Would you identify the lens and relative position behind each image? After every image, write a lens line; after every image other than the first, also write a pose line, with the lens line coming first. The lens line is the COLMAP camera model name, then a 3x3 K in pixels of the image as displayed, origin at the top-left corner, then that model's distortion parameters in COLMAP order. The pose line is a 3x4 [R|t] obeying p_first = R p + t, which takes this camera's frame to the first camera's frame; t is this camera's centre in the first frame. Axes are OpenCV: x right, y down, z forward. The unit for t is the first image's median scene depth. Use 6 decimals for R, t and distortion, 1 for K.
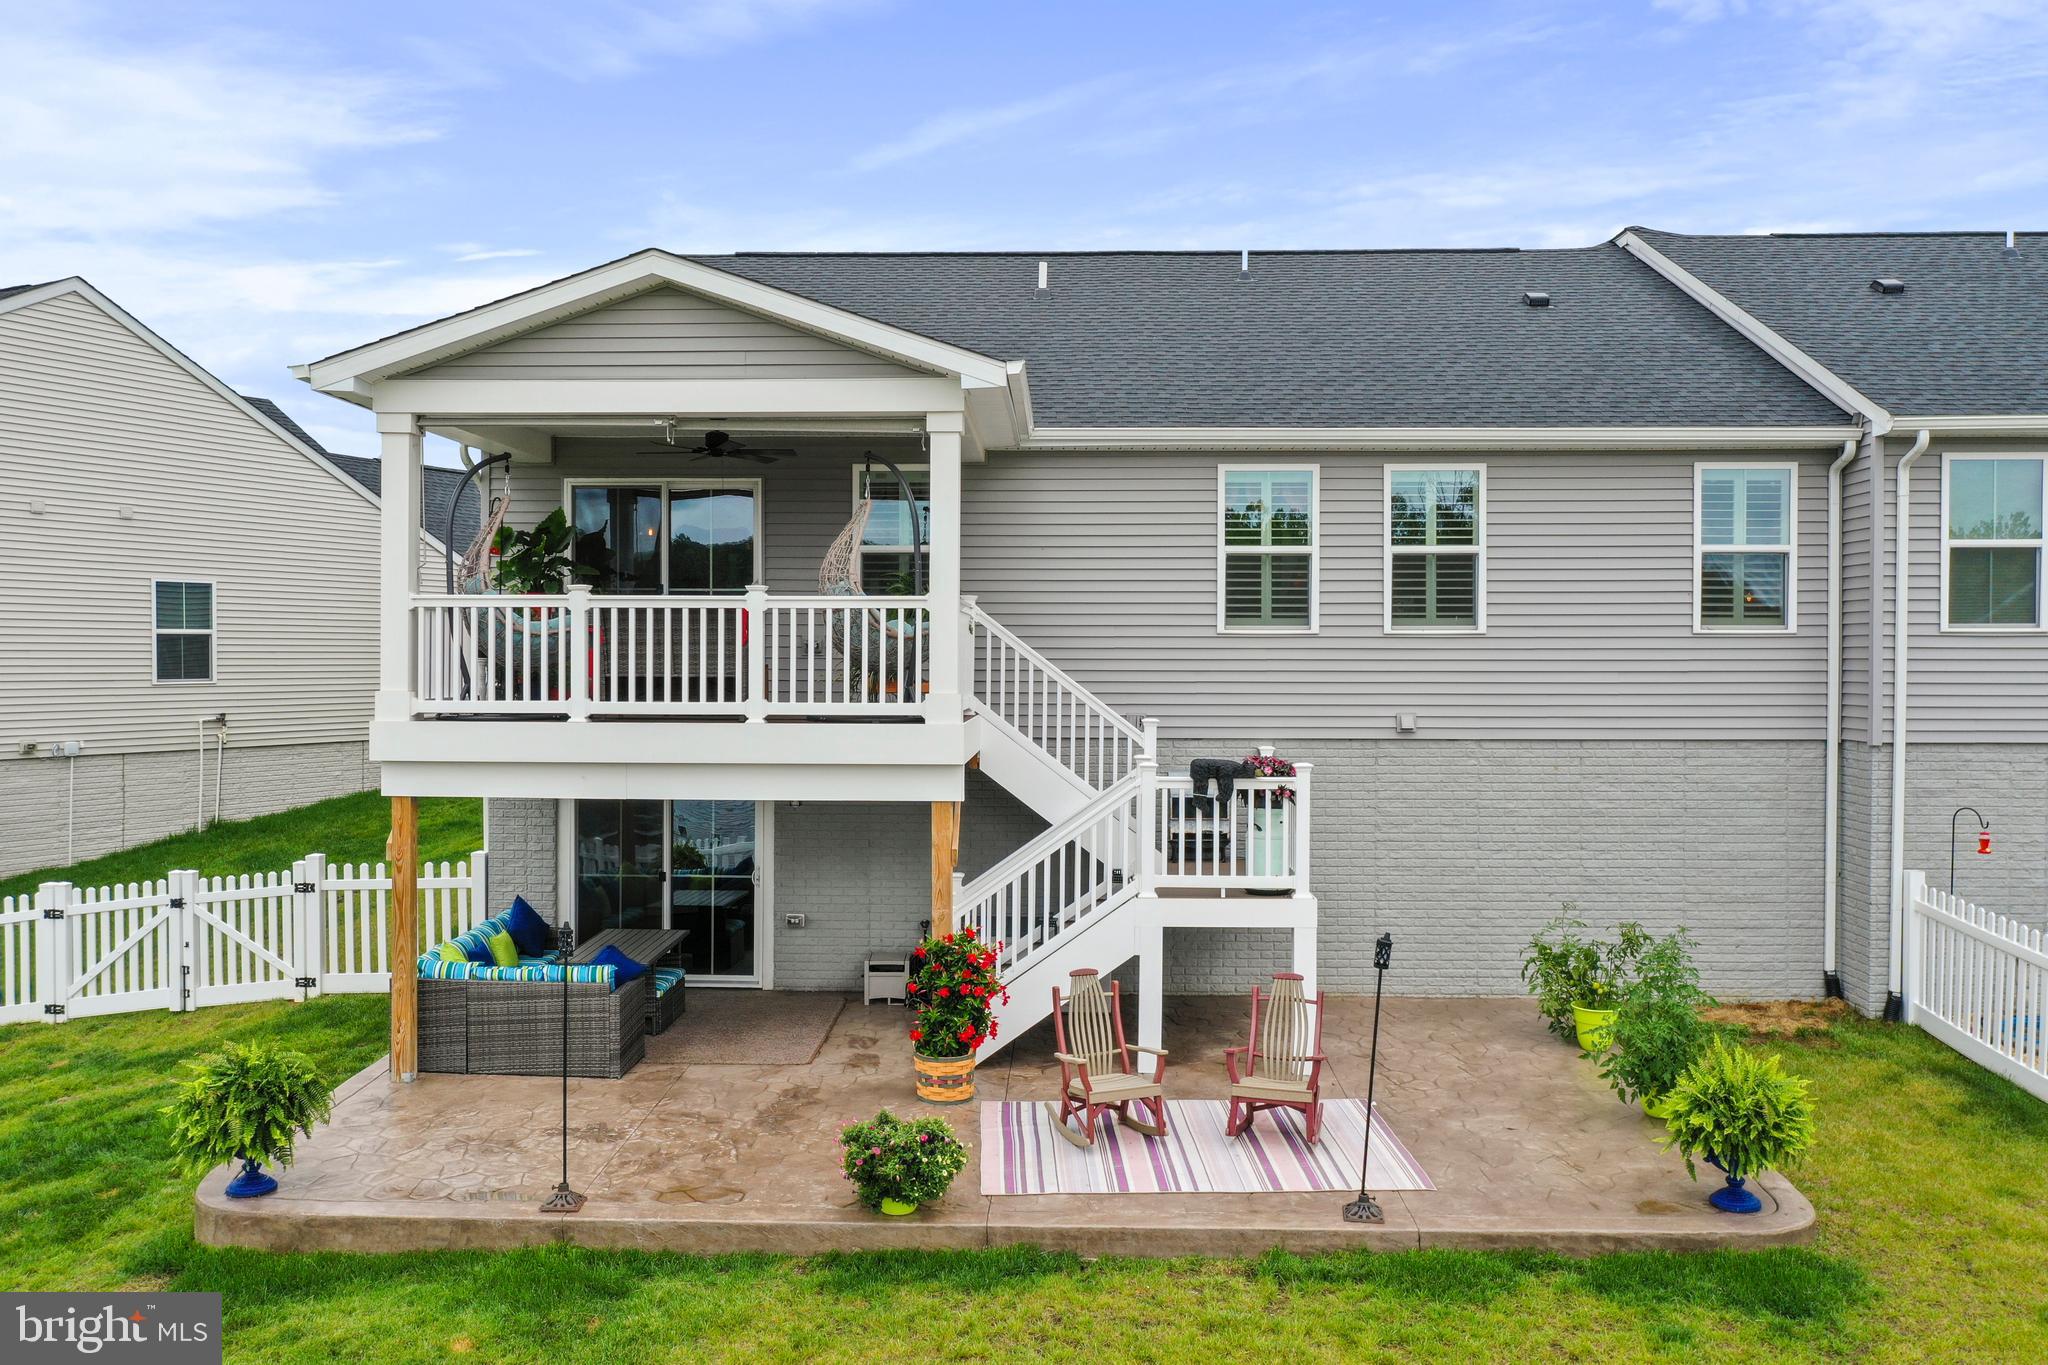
lens RADIAL K [[1620.7, 0, 1013.7], [0, 1620.7, 668.9], [0, 0, 1]] dist [-0.013382, 0.004527]
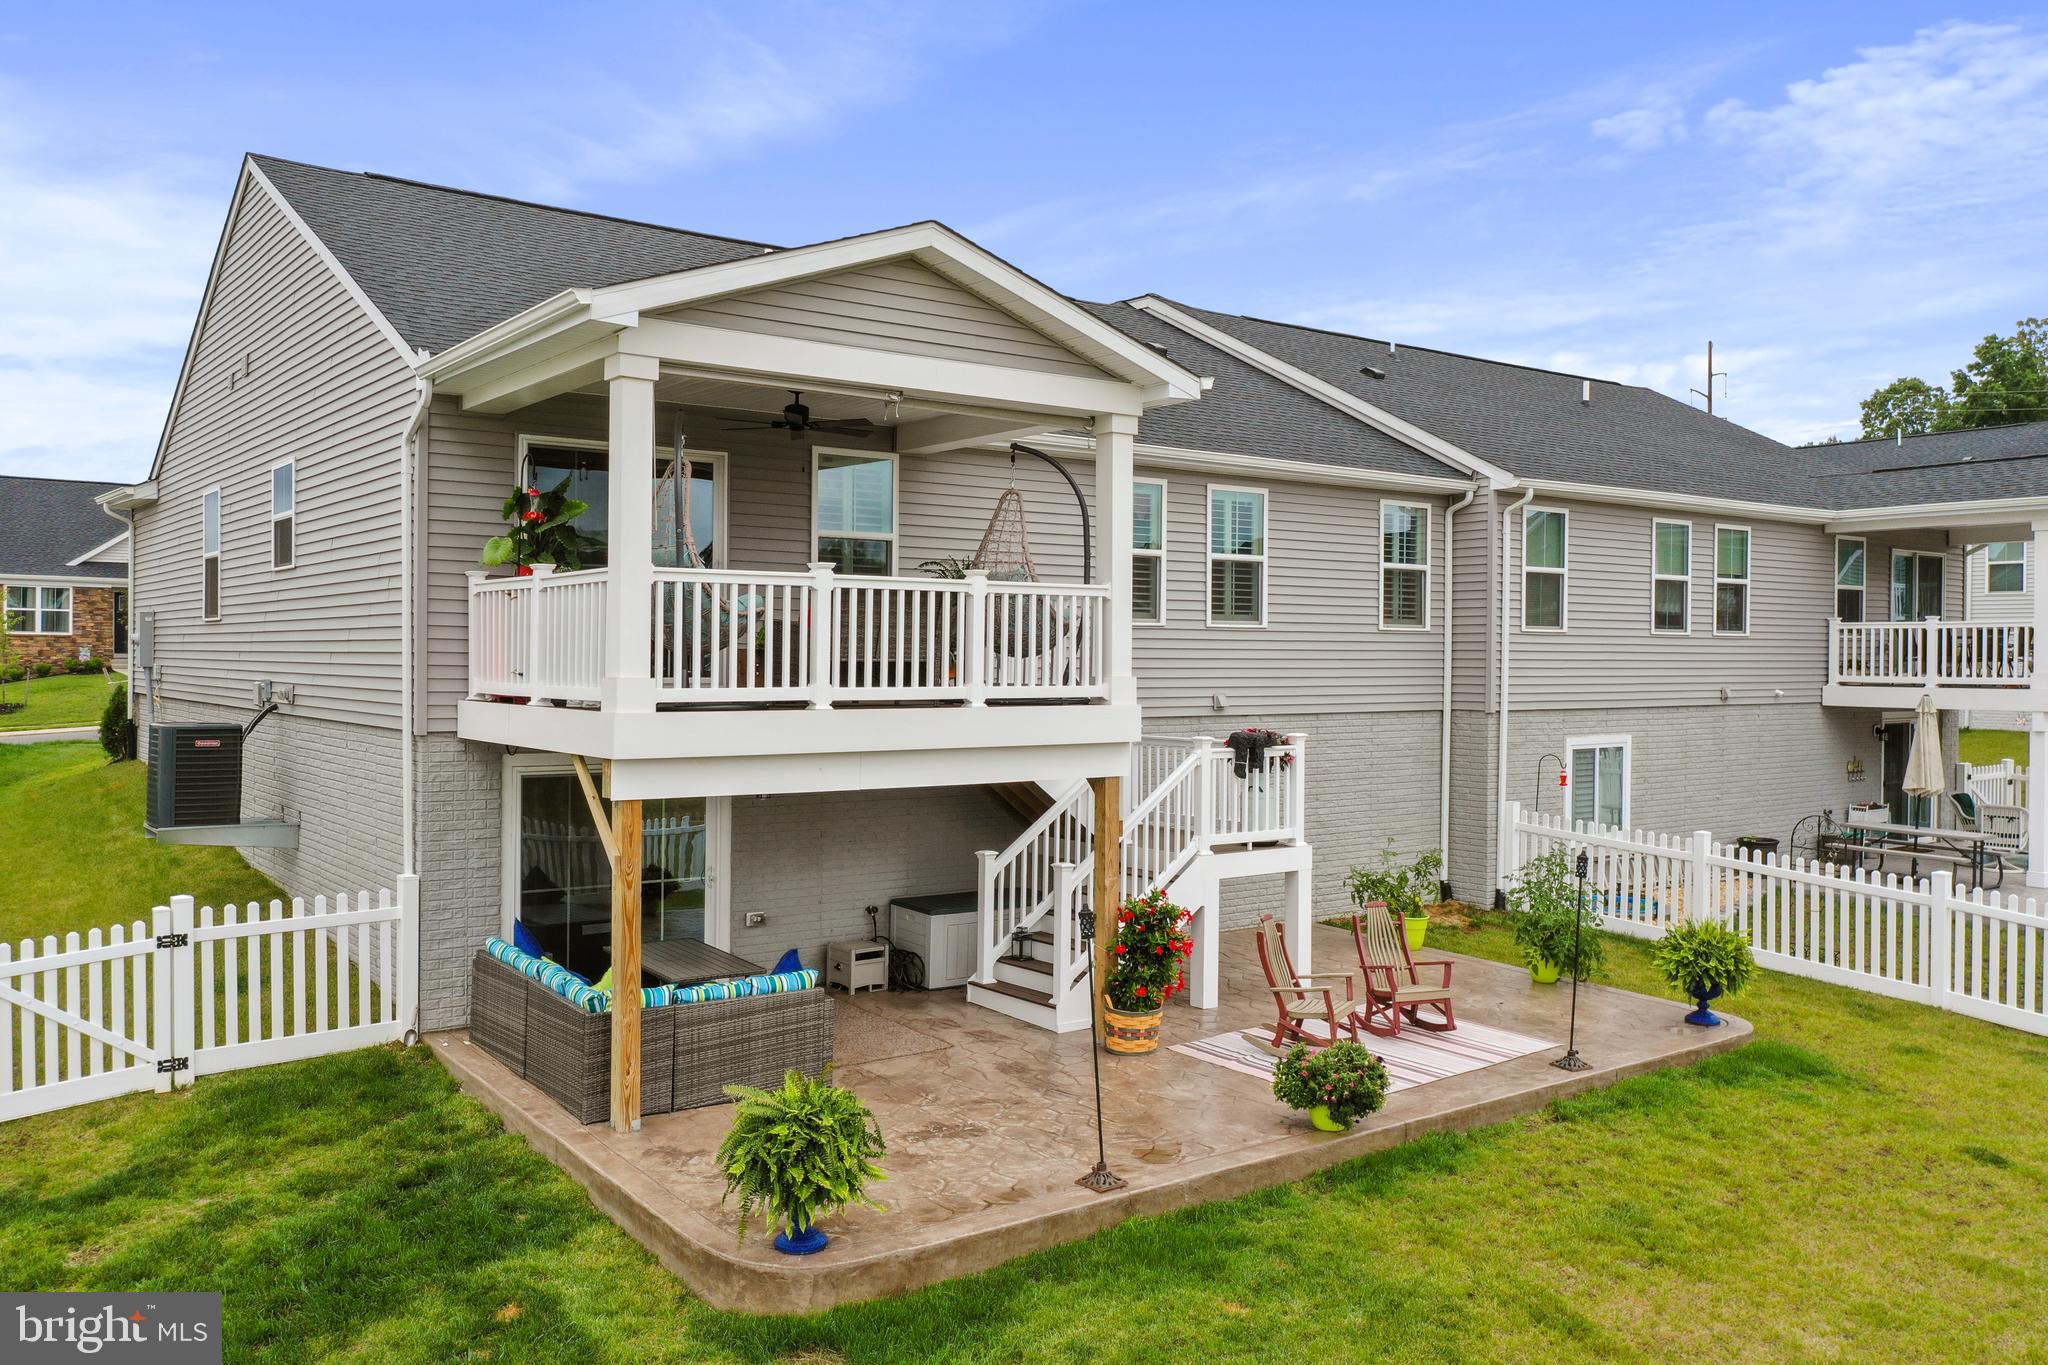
lens RADIAL K [[1620.7, 0, 1013.7], [0, 1620.7, 668.9], [0, 0, 1]] dist [-0.013382, 0.004527]
pose [[0.779860, -0.002056, 0.625951, -0.678239], [0.000742, 0.999997, 0.002361, 0.006489], [-0.625954, -0.001377, 0.779859, 0.178909]]
